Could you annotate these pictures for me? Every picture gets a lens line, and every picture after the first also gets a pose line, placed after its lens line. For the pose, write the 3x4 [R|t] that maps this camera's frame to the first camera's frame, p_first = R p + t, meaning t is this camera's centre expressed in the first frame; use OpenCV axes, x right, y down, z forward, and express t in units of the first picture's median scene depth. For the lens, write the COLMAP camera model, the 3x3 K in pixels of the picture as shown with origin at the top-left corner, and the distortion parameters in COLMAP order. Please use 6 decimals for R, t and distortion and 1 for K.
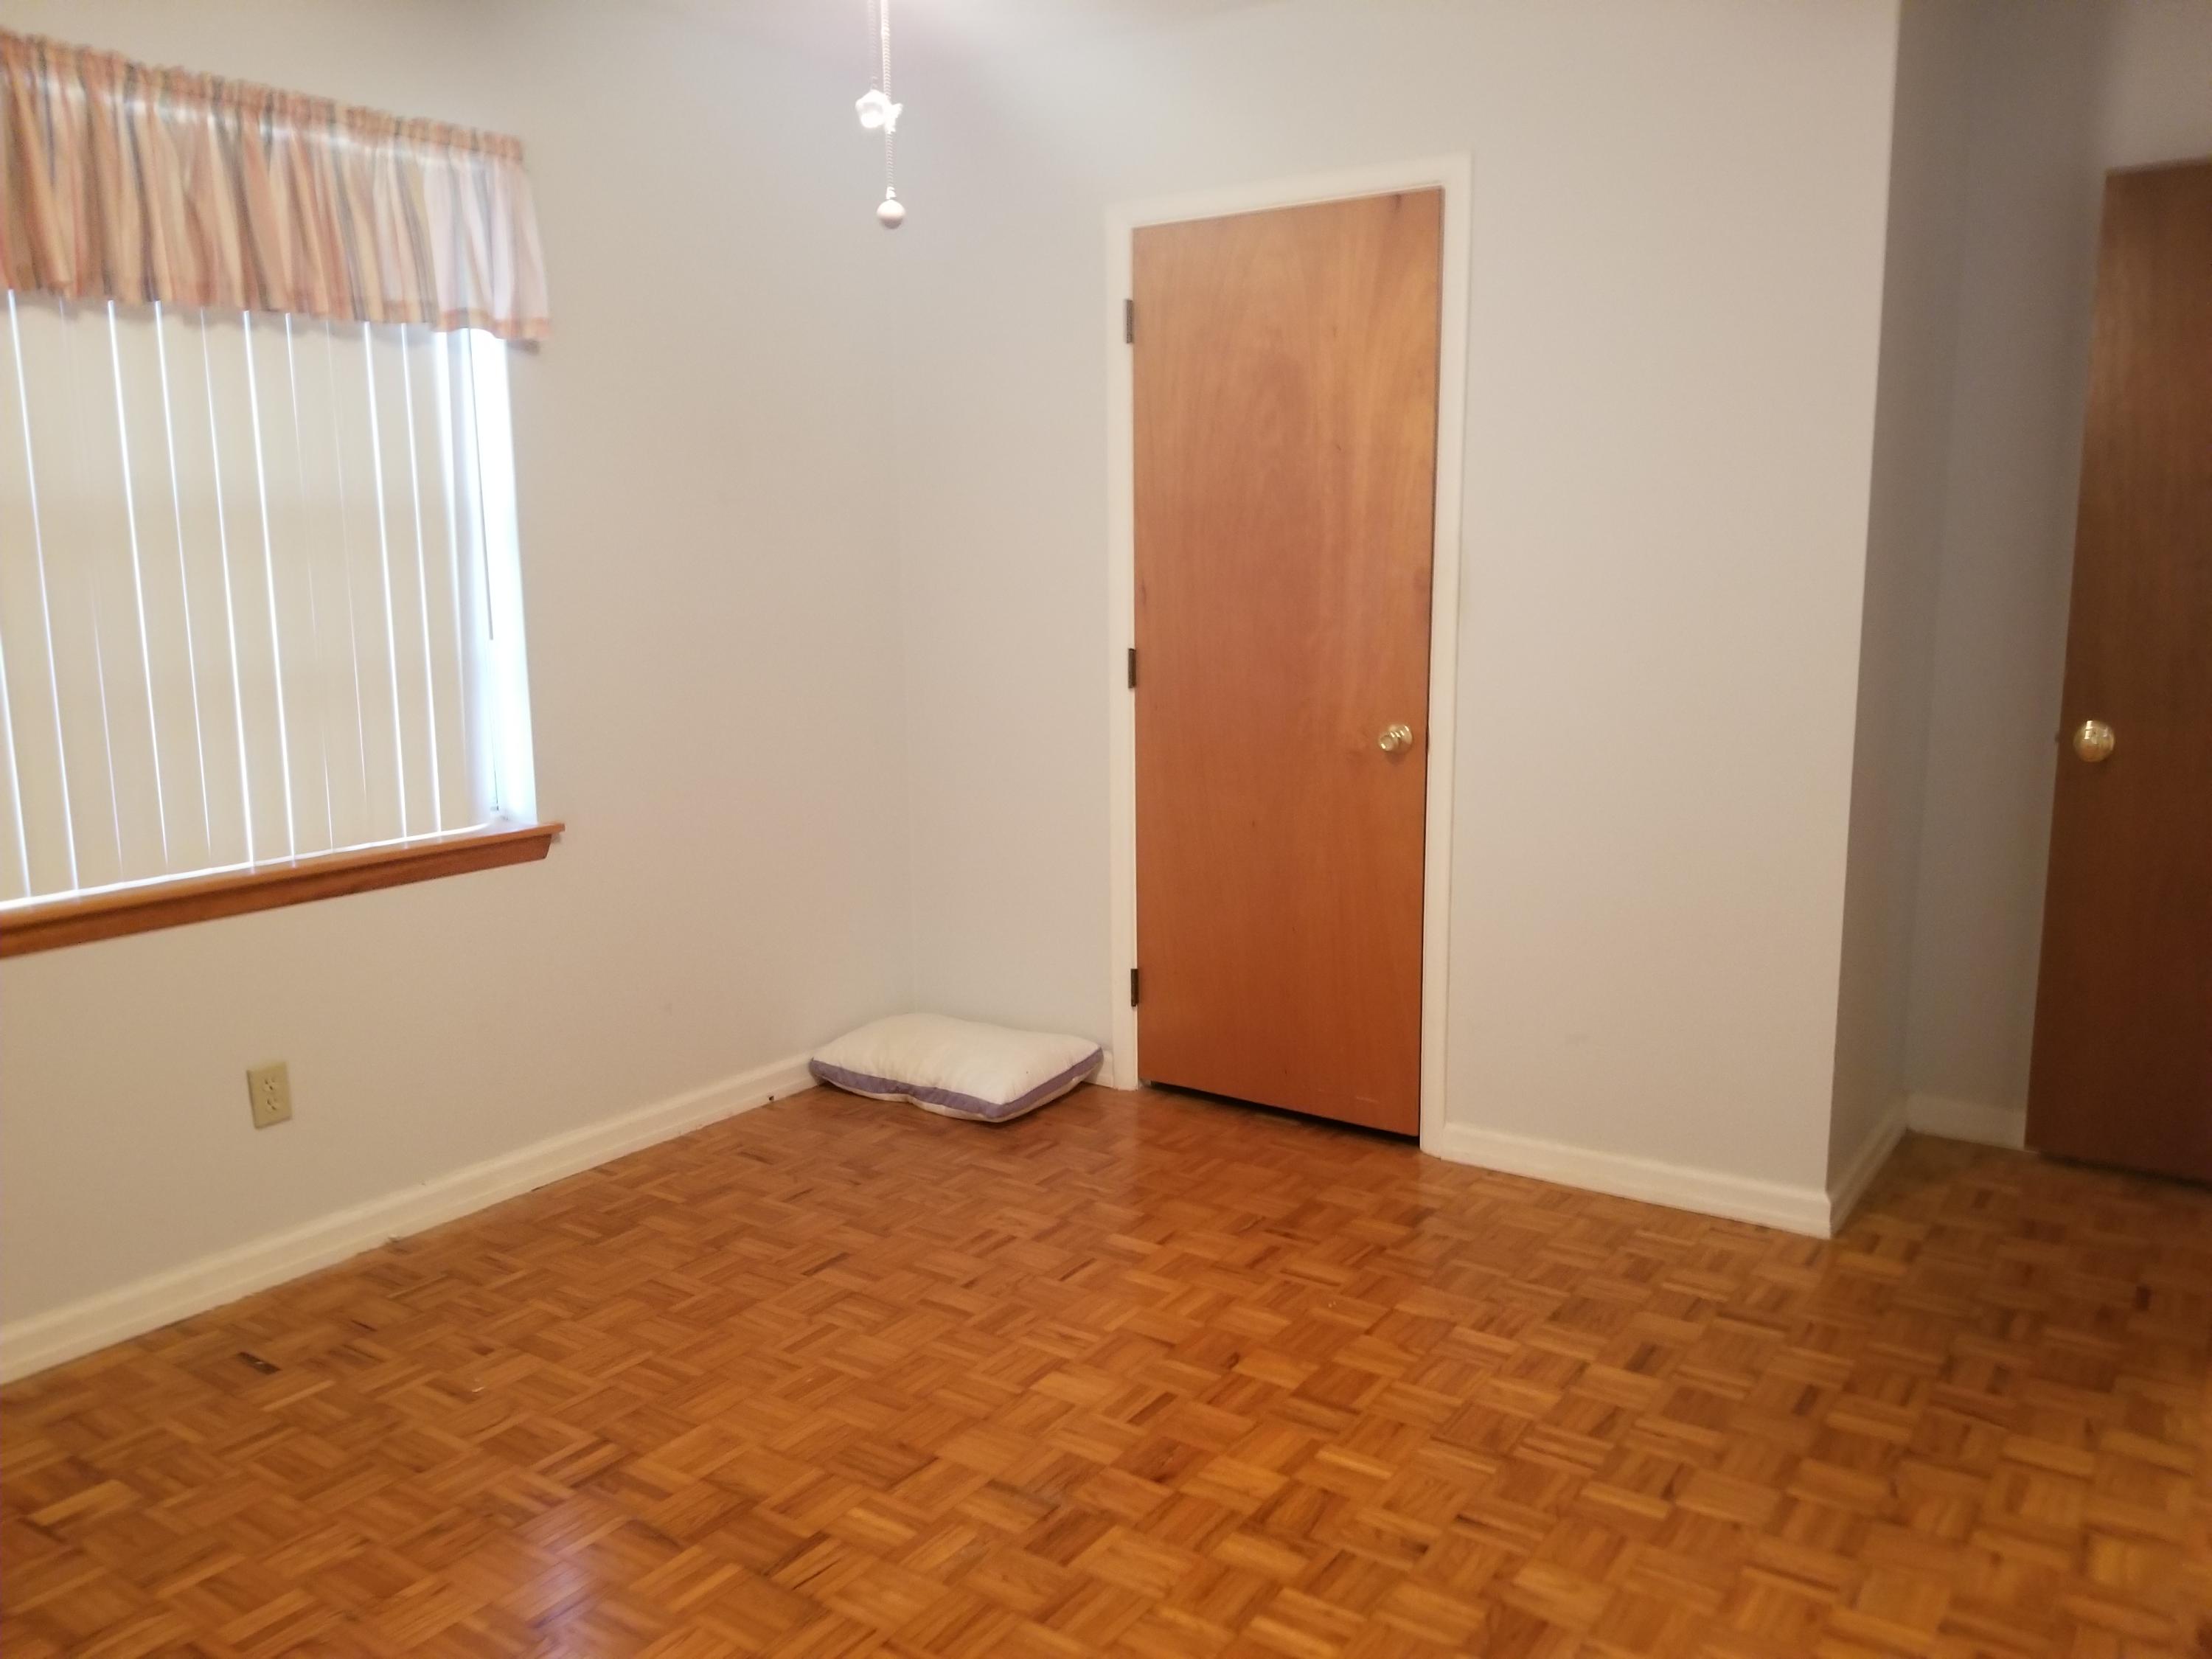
lens RADIAL K [[1706.6, 0, 1106.0], [0, 1706.6, 829.5], [0, 0, 1]] dist [0.039171, -0.066048]
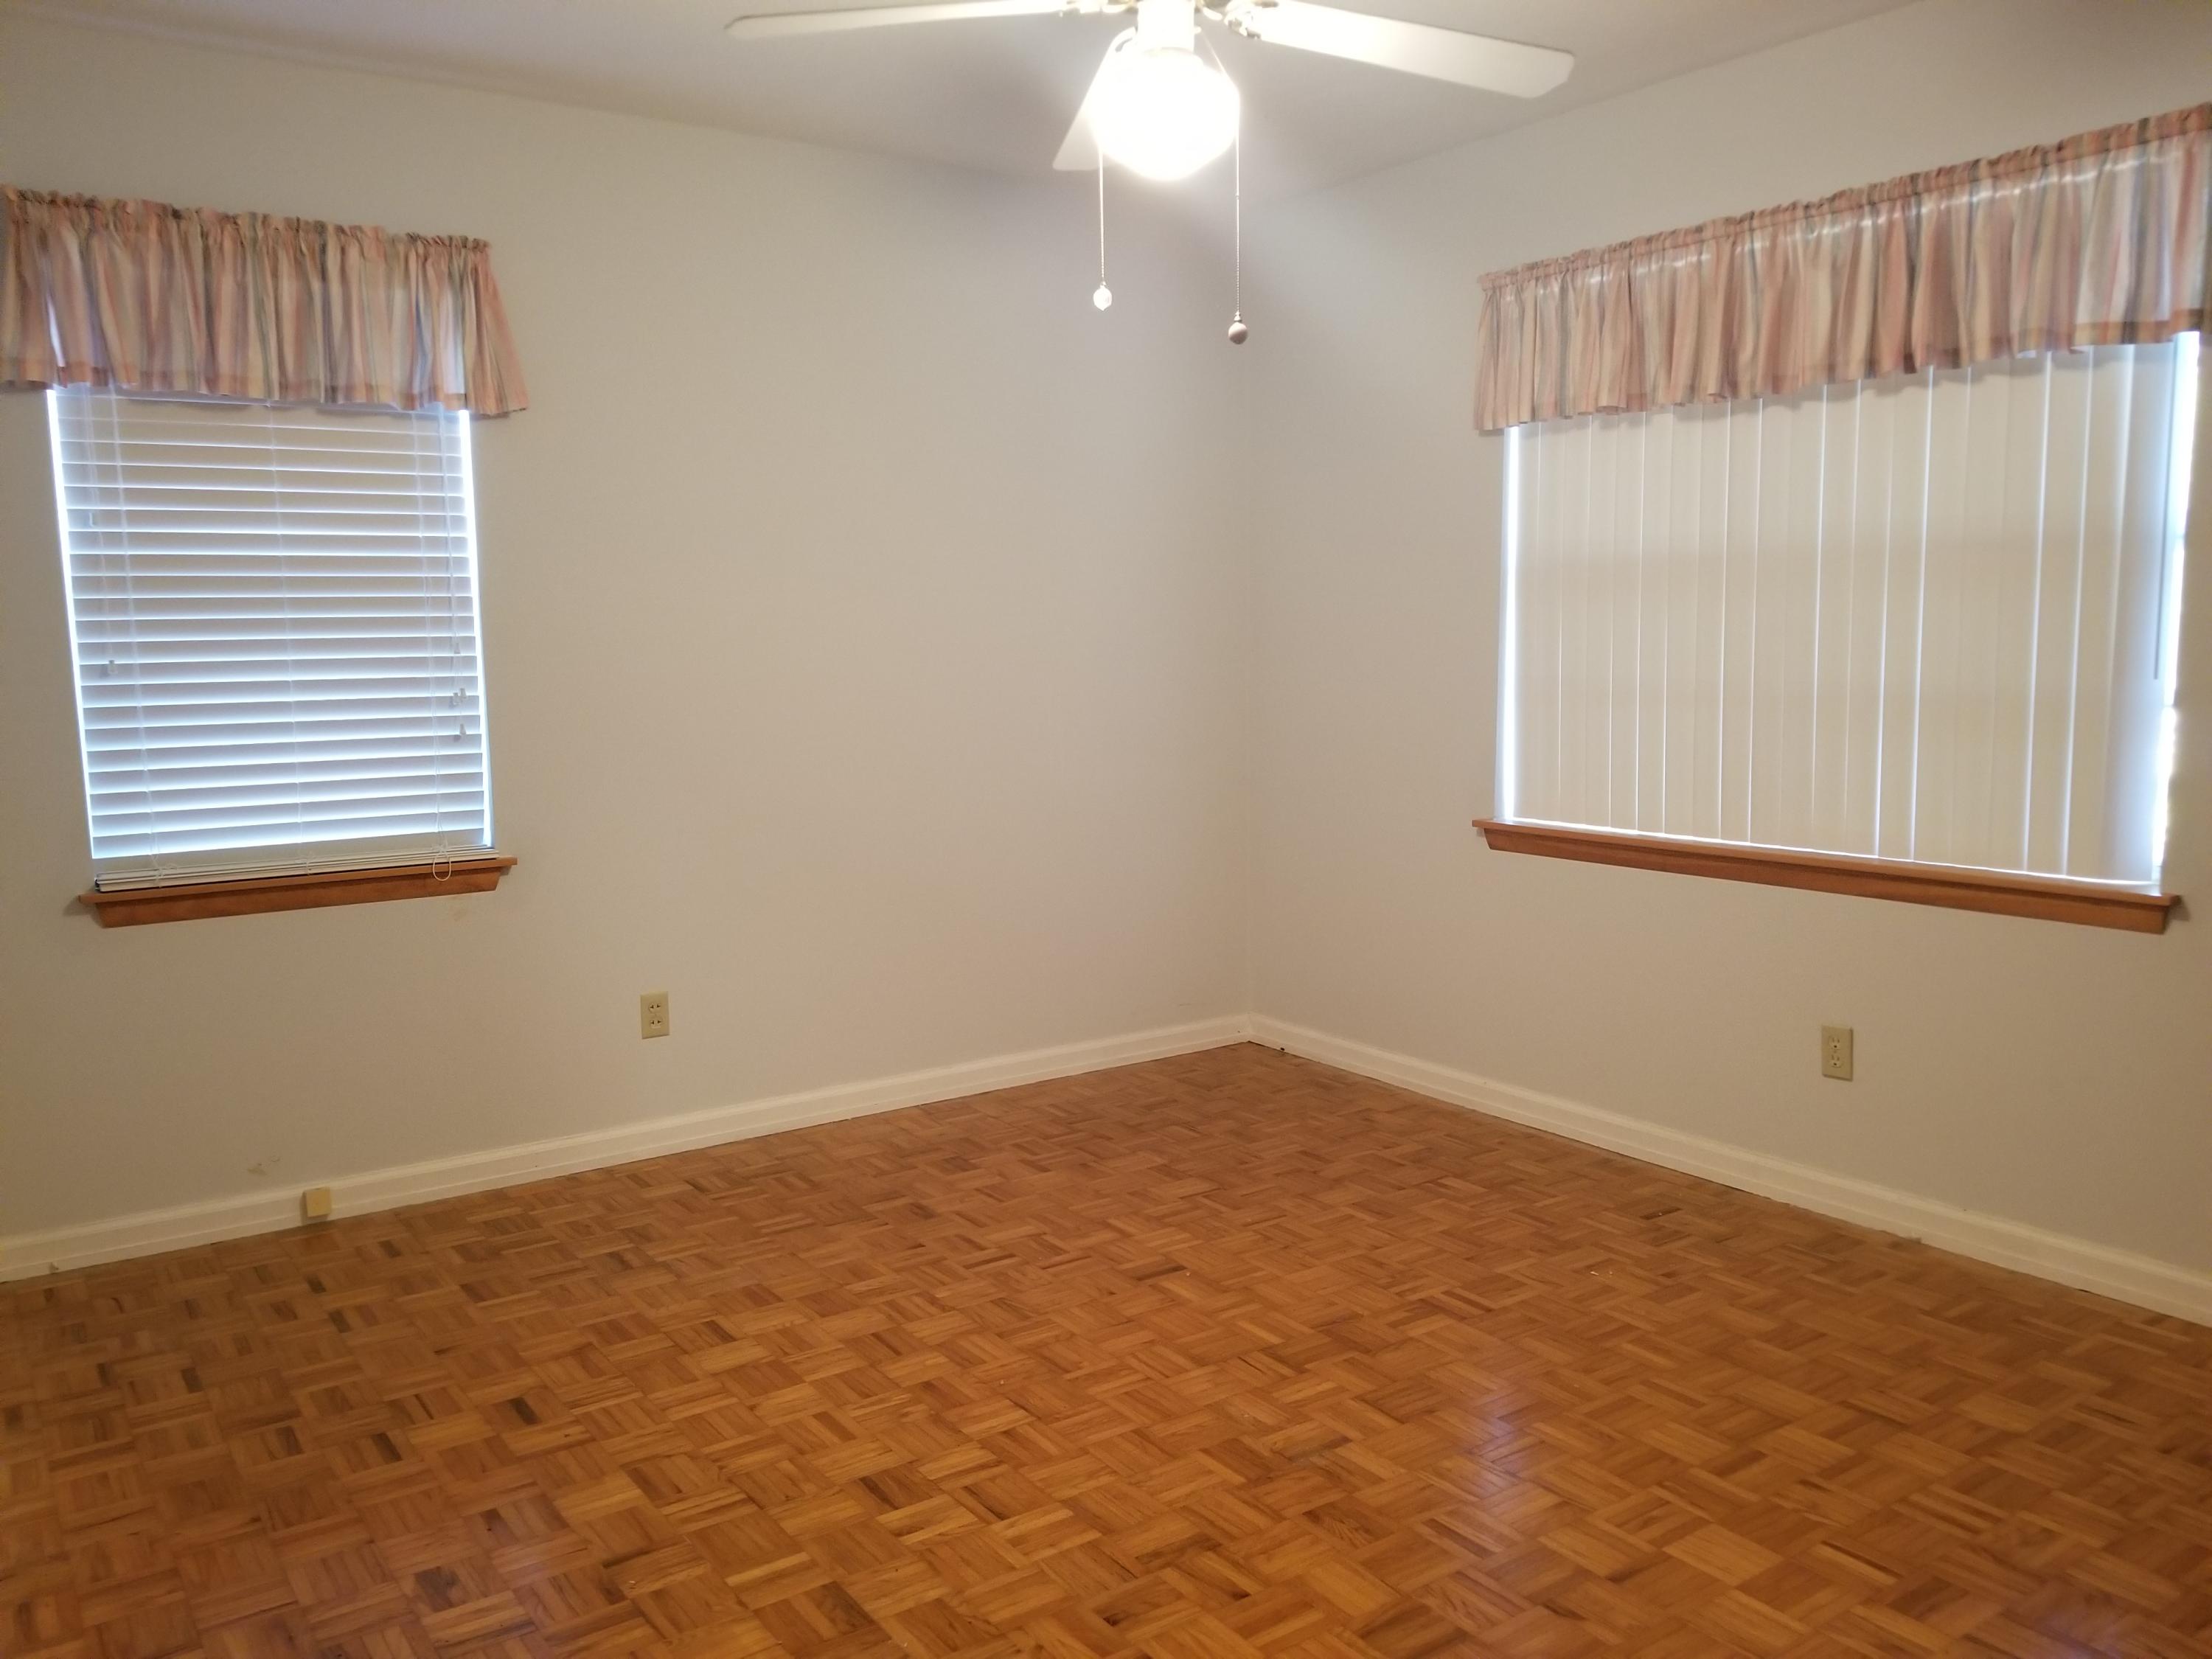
lens RADIAL K [[1722.8, 0, 1100.4], [0, 1722.8, 842.3], [0, 0, 1]] dist [0.004952, -0.070785]
pose [[-0.367572, 0.127405, -0.921227, 0.934272], [-0.129811, 0.973846, 0.186477, -0.169532], [0.920891, 0.188129, -0.341420, 1.139368]]
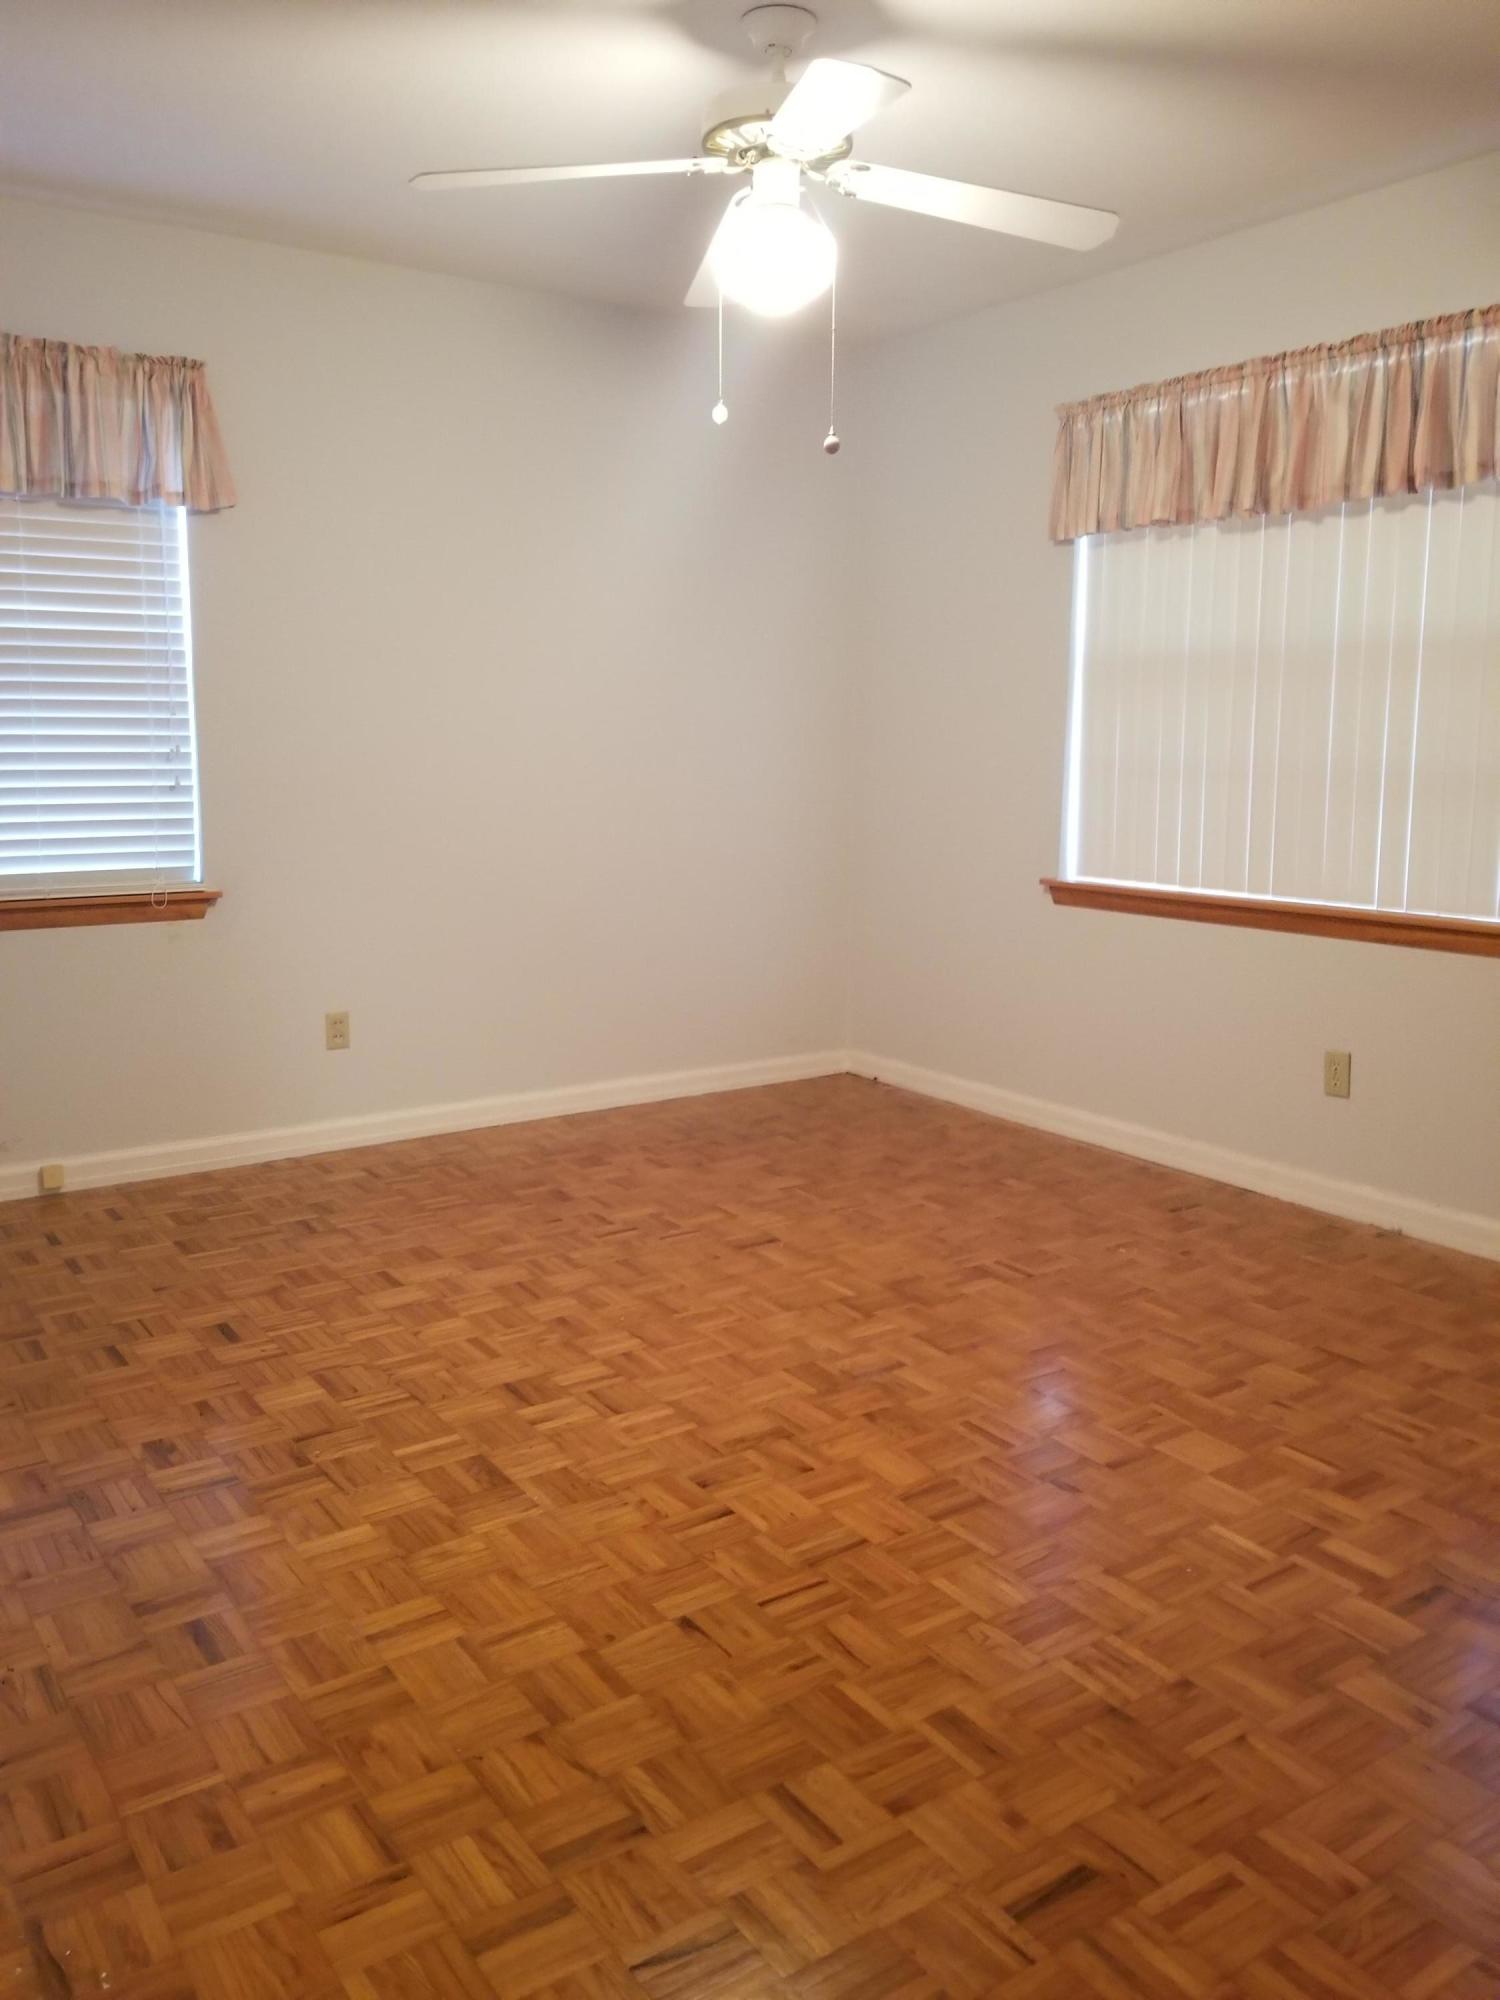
lens RADIAL K [[1566.7, 0, 722.6], [0, 1566.7, 982.3], [0, 0, 1]] dist [0.015859, -0.088536]
pose [[-0.378686, 0.150602, -0.913190, 1.032853], [-0.146271, 0.964534, 0.219725, -0.148765], [0.913894, 0.216780, -0.343227, 1.205548]]
